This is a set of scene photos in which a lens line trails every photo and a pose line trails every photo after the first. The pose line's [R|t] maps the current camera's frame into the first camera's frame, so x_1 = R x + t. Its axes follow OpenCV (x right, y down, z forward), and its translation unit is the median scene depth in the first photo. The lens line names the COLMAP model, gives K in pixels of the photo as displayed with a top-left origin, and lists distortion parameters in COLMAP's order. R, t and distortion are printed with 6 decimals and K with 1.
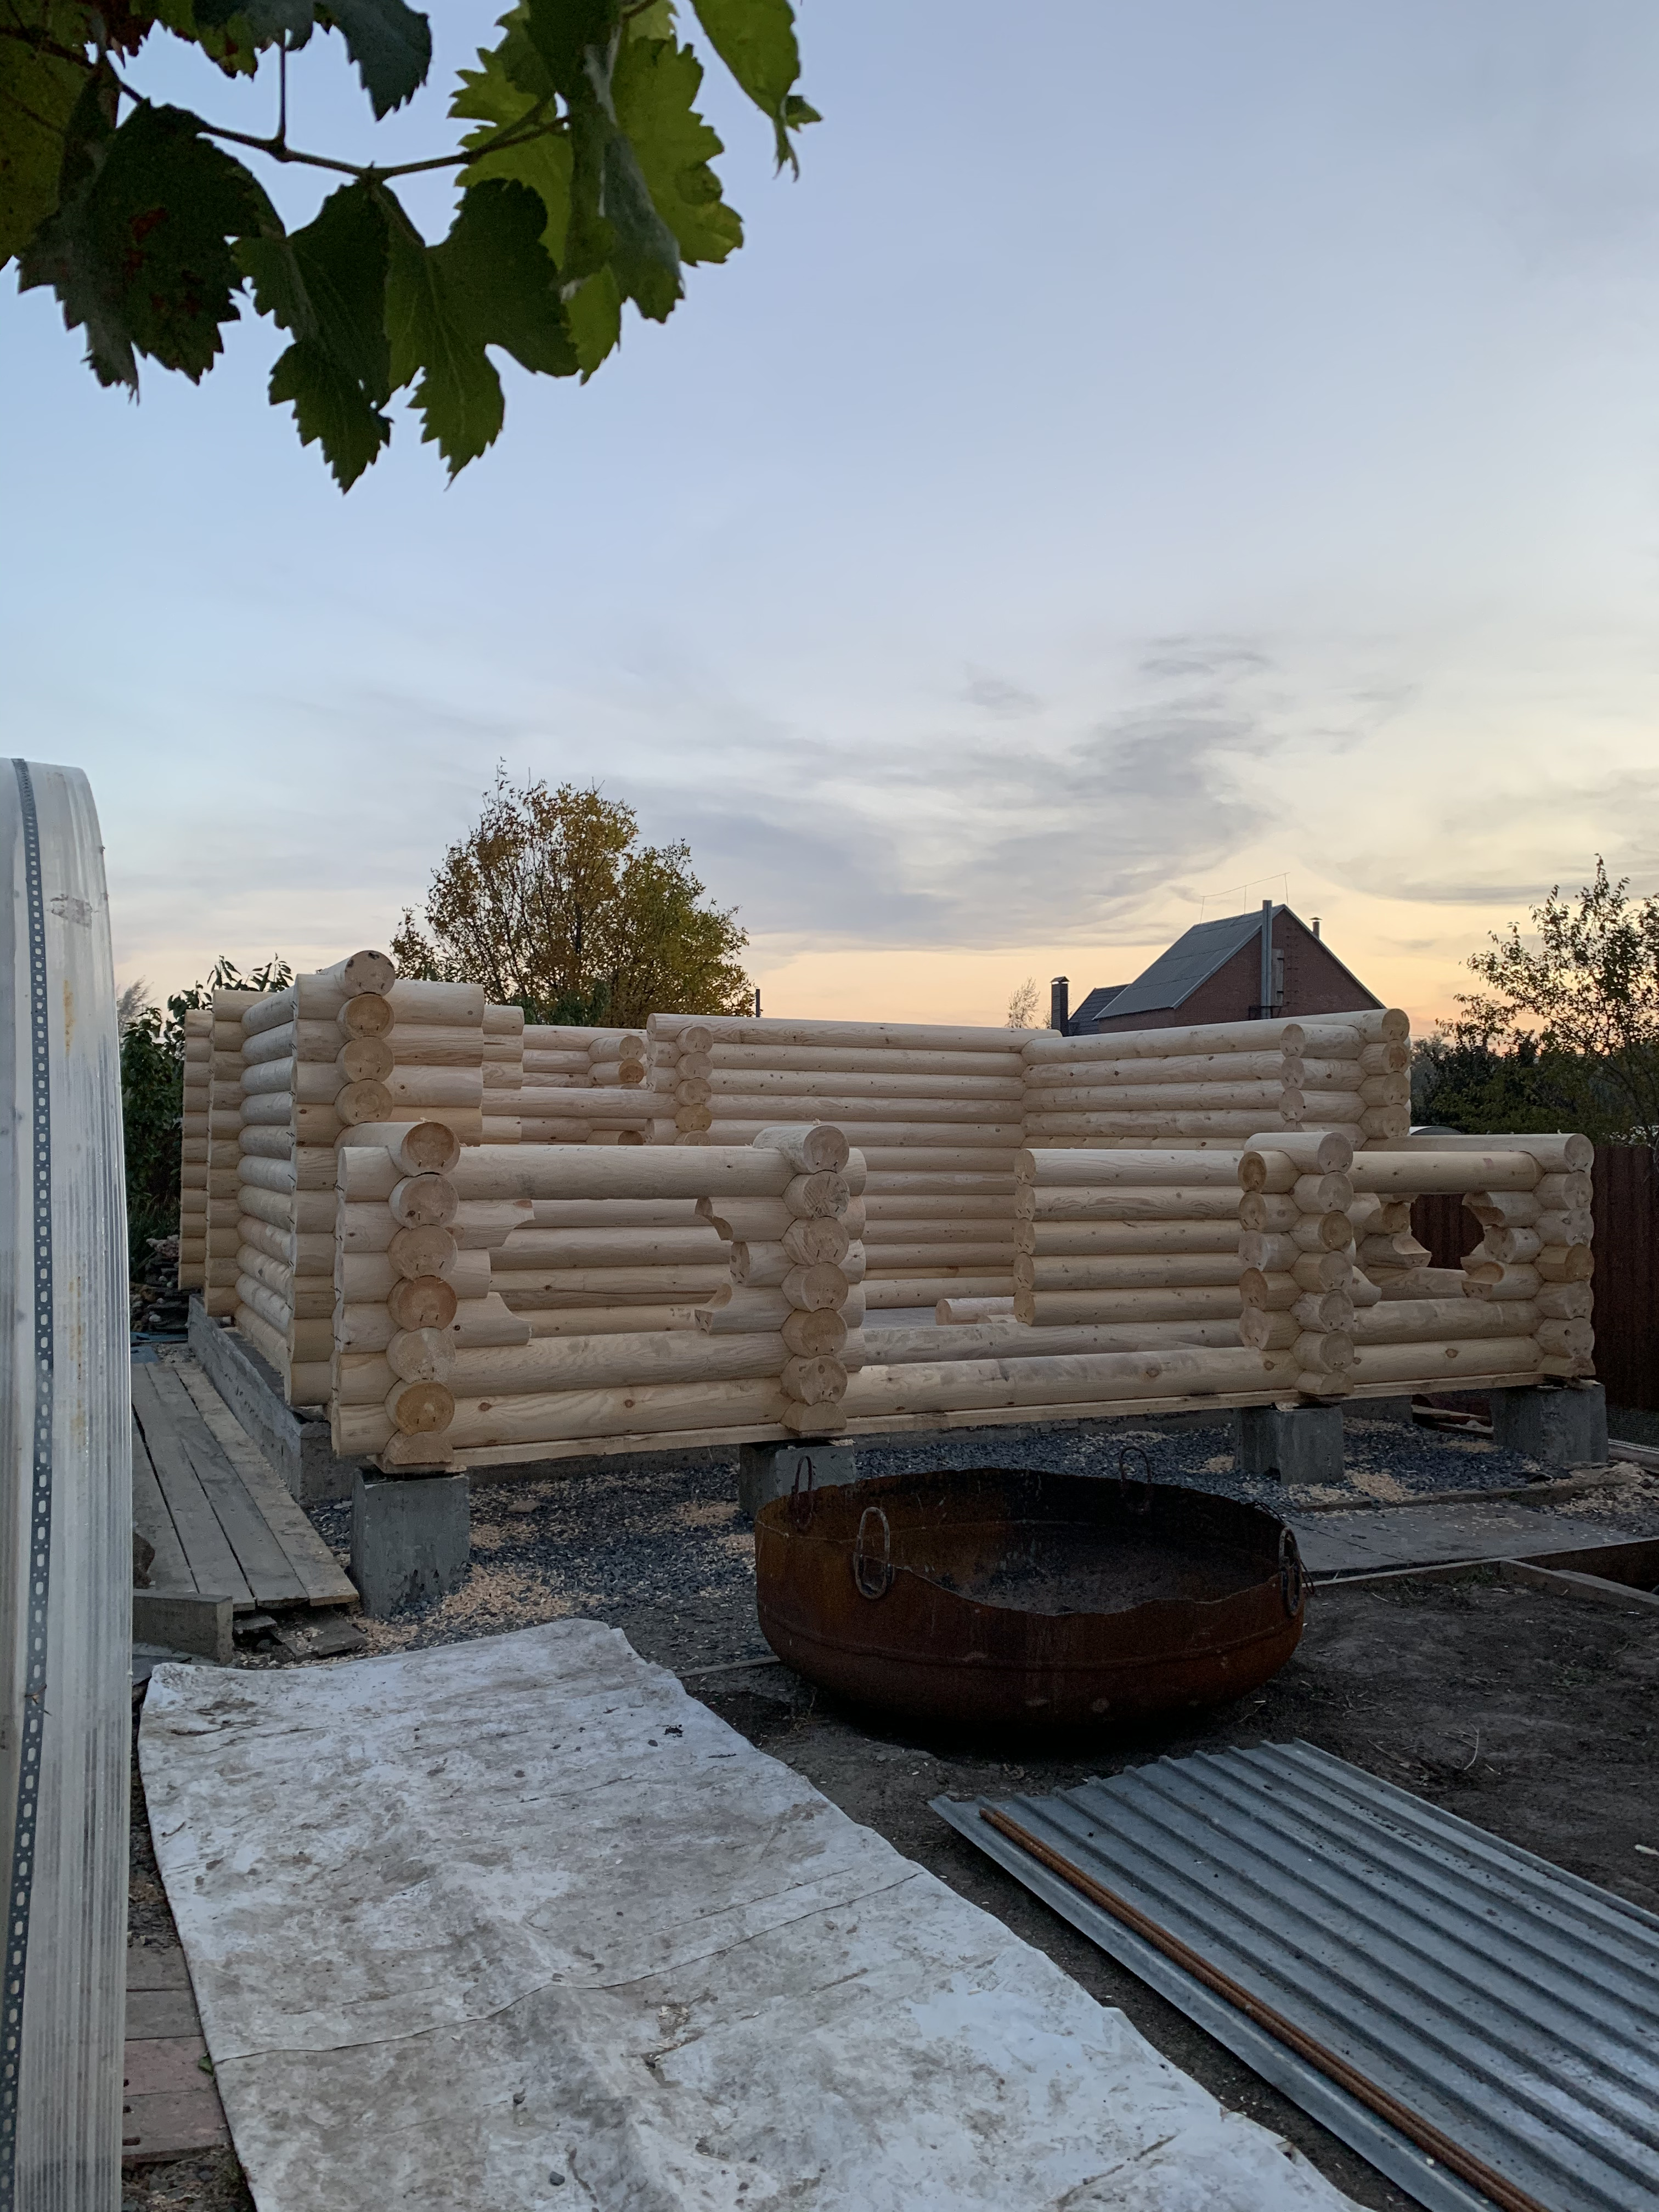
lens RADIAL K [[1671.1, 0, 829.5], [0, 1671.1, 1106.0], [0, 0, 1]] dist [0.052997, -0.000089]
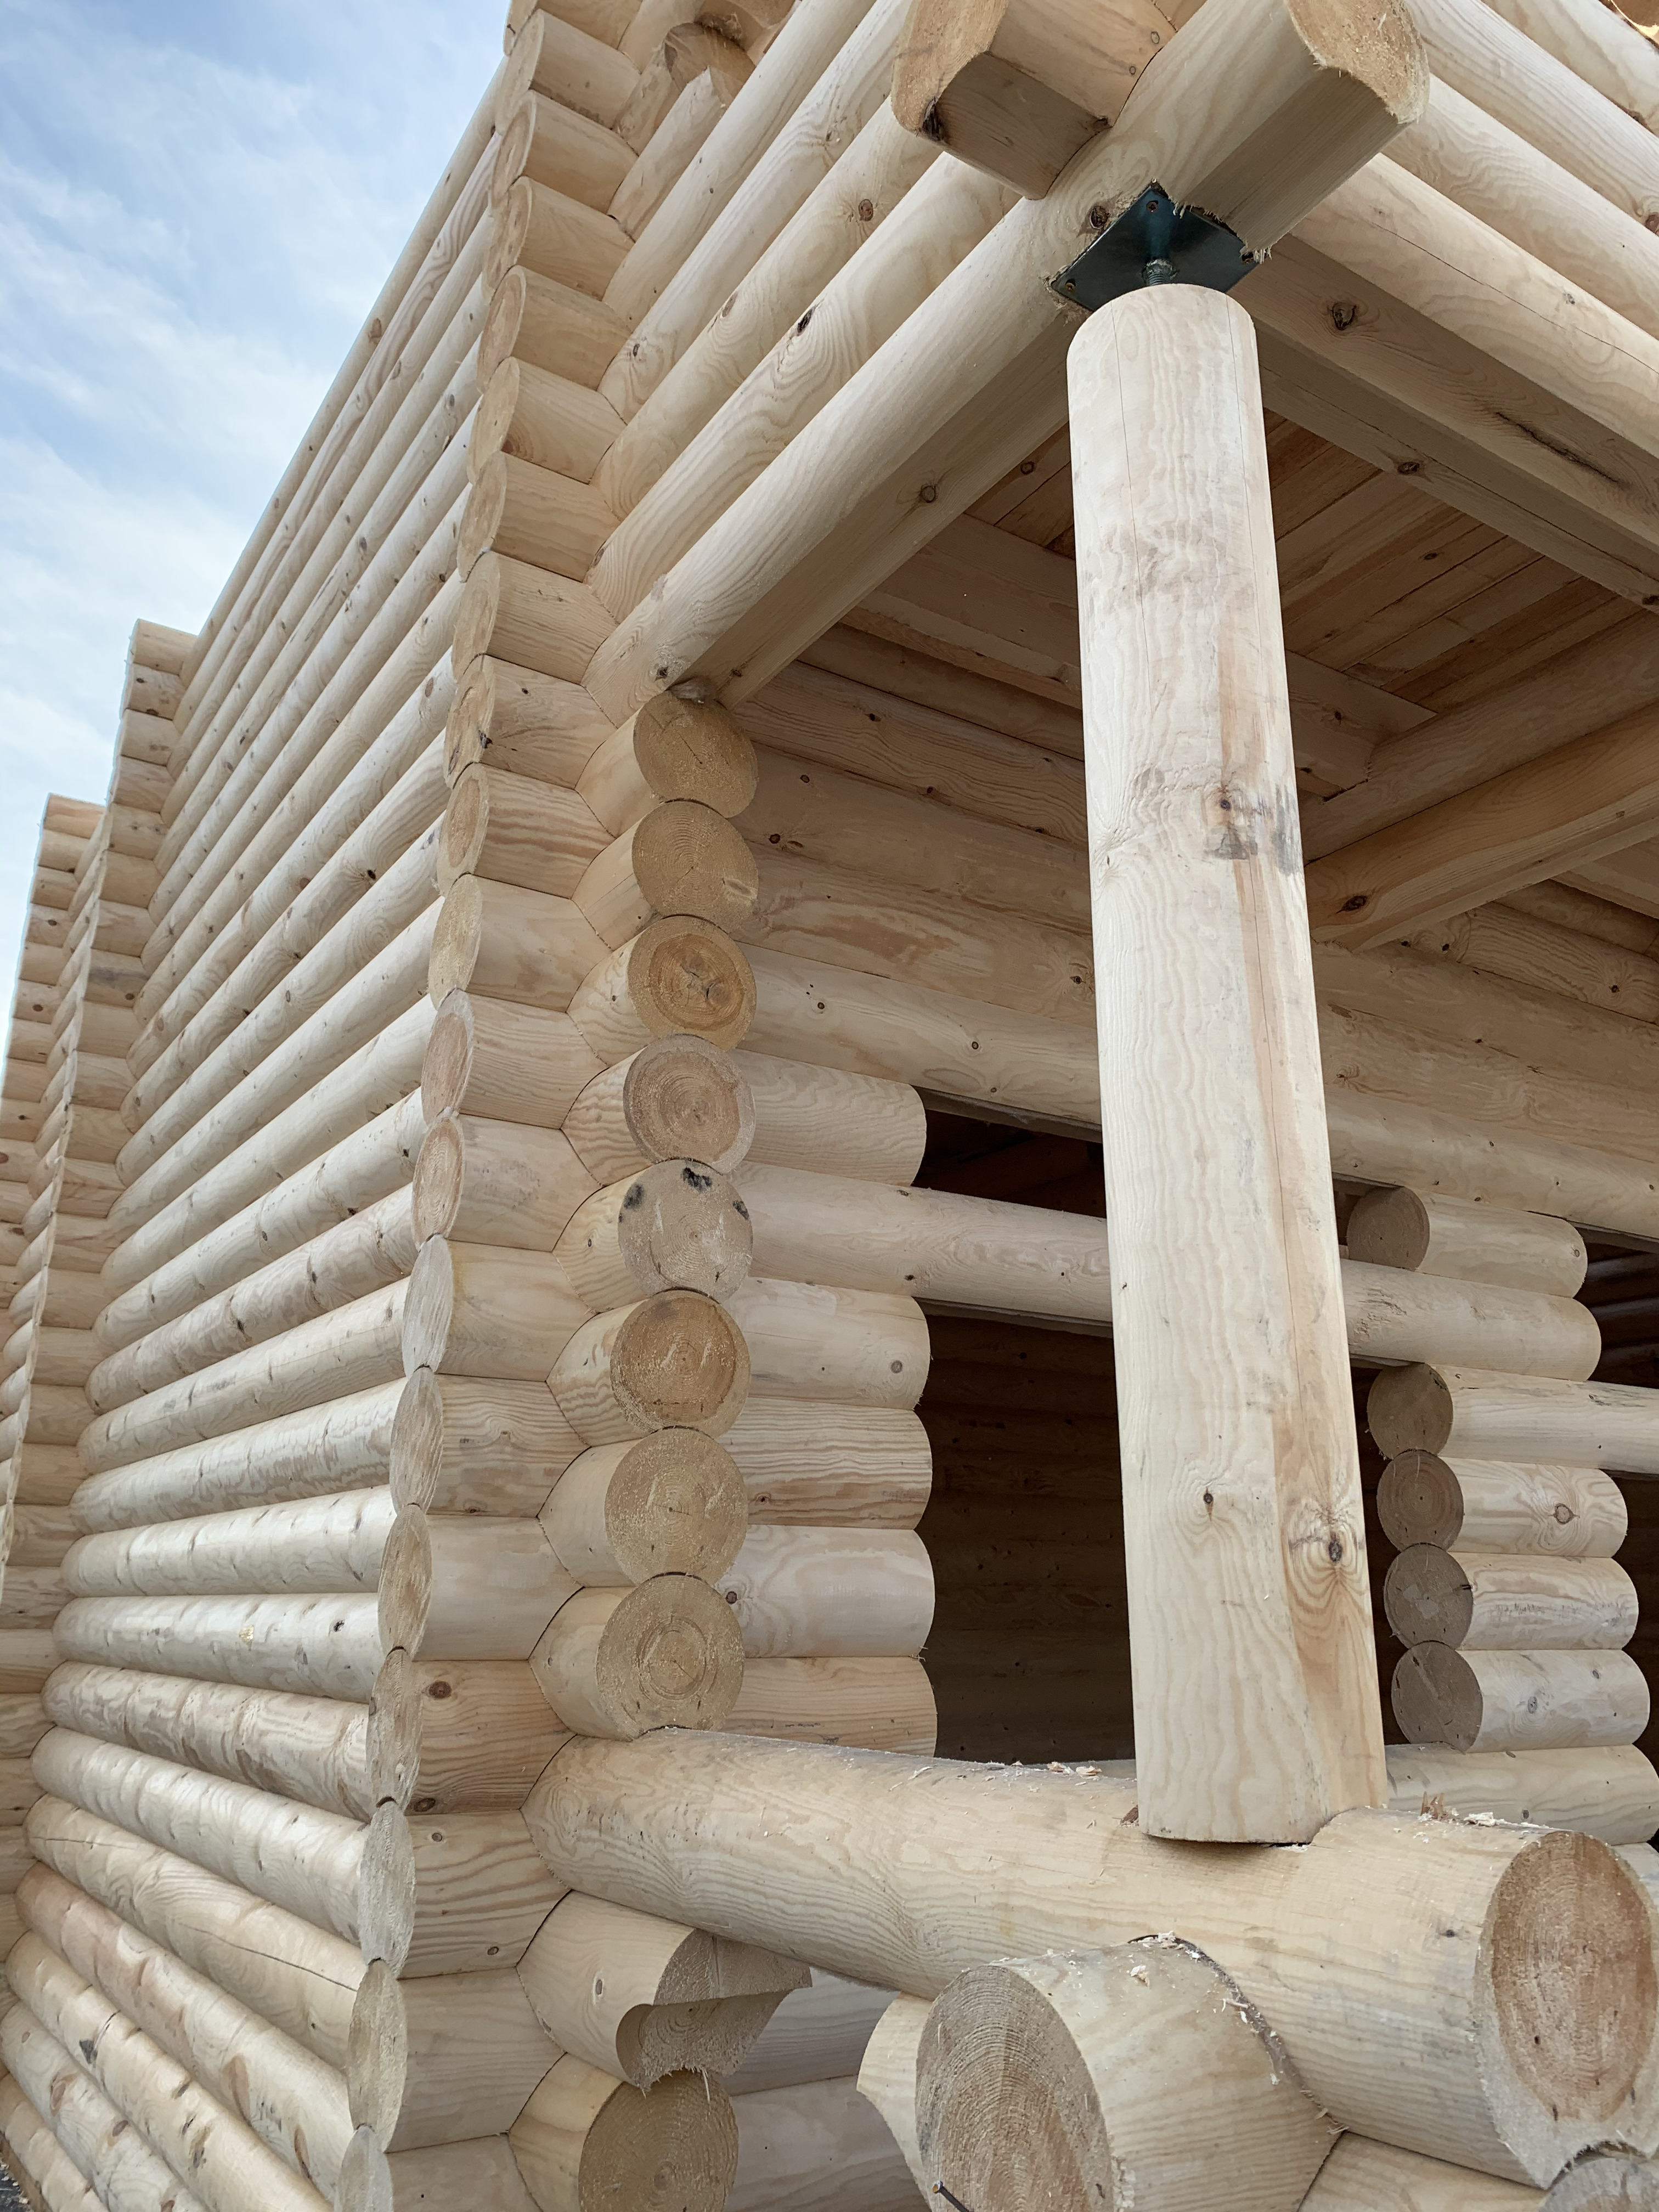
lens RADIAL K [[1666.5, 0, 888.6], [0, 1666.5, 1101.7], [0, 0, 1]] dist [0.162162, -0.209274]
pose [[0.988707, 0.037735, 0.145031, -0.292001], [0.003060, 0.962493, -0.271290, -0.013902], [-0.149828, 0.268670, 0.951508, 0.695120]]
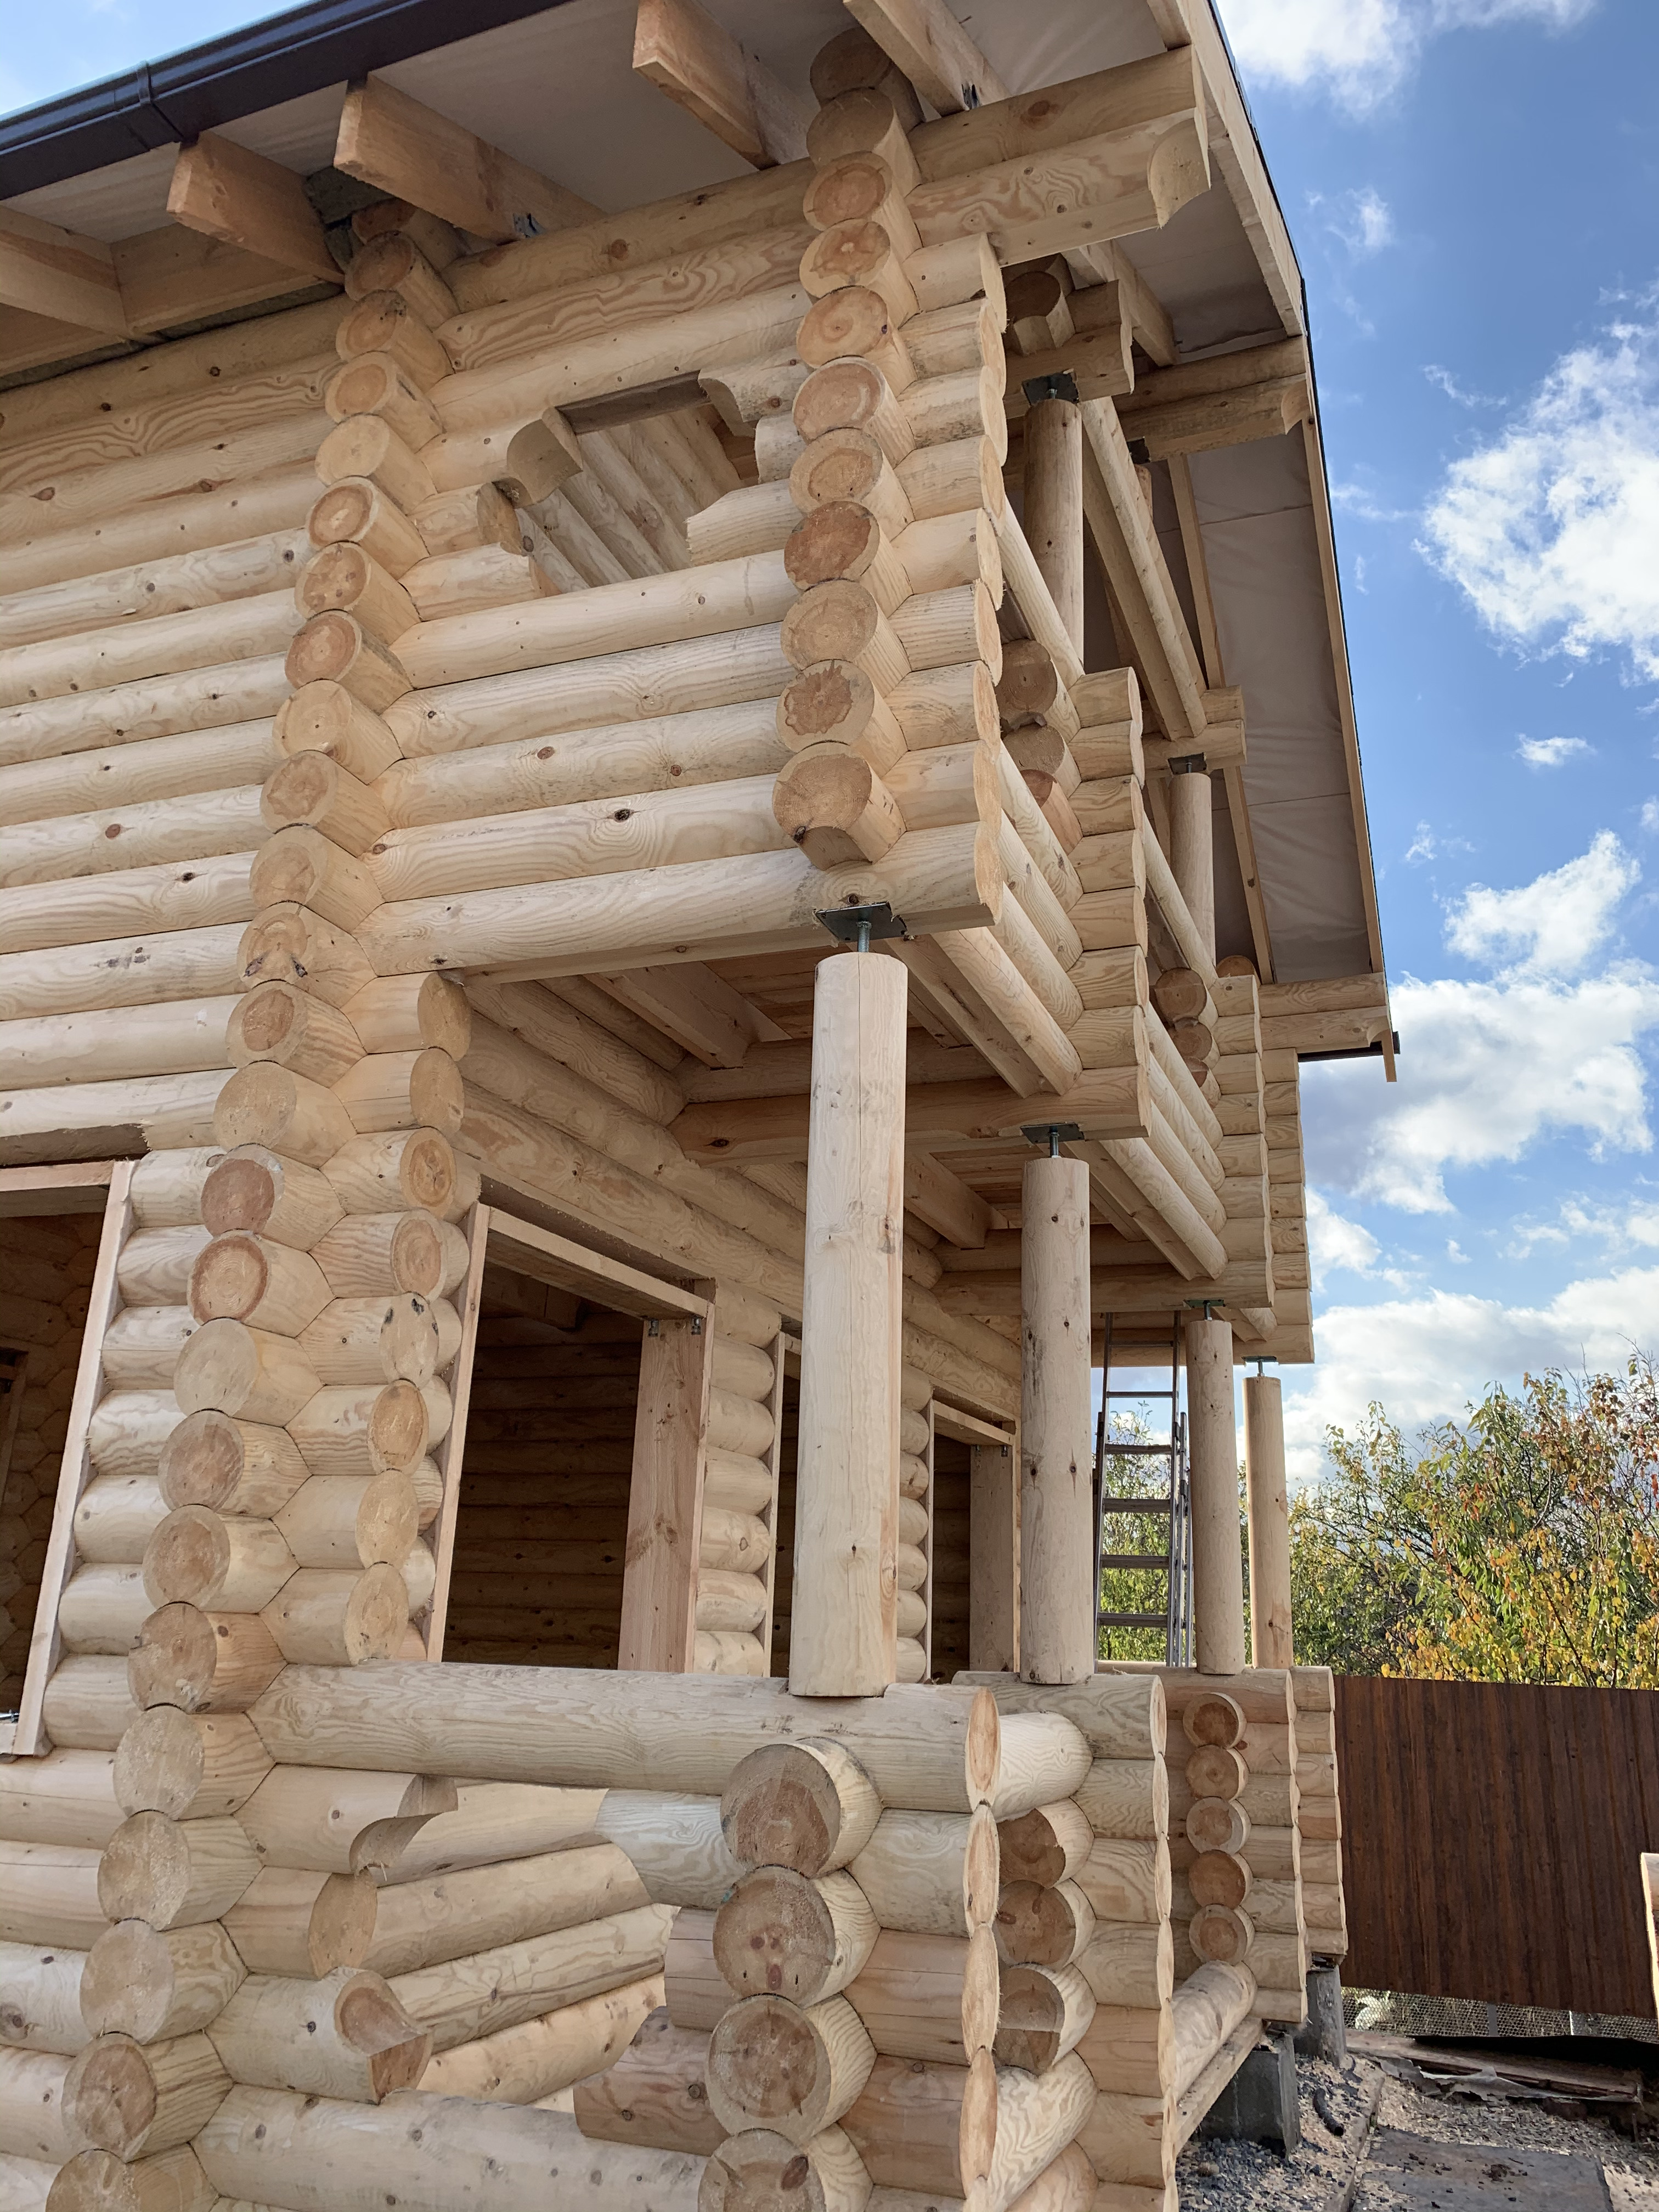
lens RADIAL K [[1671.1, 0, 829.5], [0, 1671.1, 1106.0], [0, 0, 1]] dist [0.052997, -0.000089]
pose [[0.728878, 0.224405, 0.646823, -0.540779], [-0.043229, 0.957957, -0.283635, -0.008743], [-0.683278, 0.178774, 0.707935, 0.561585]]
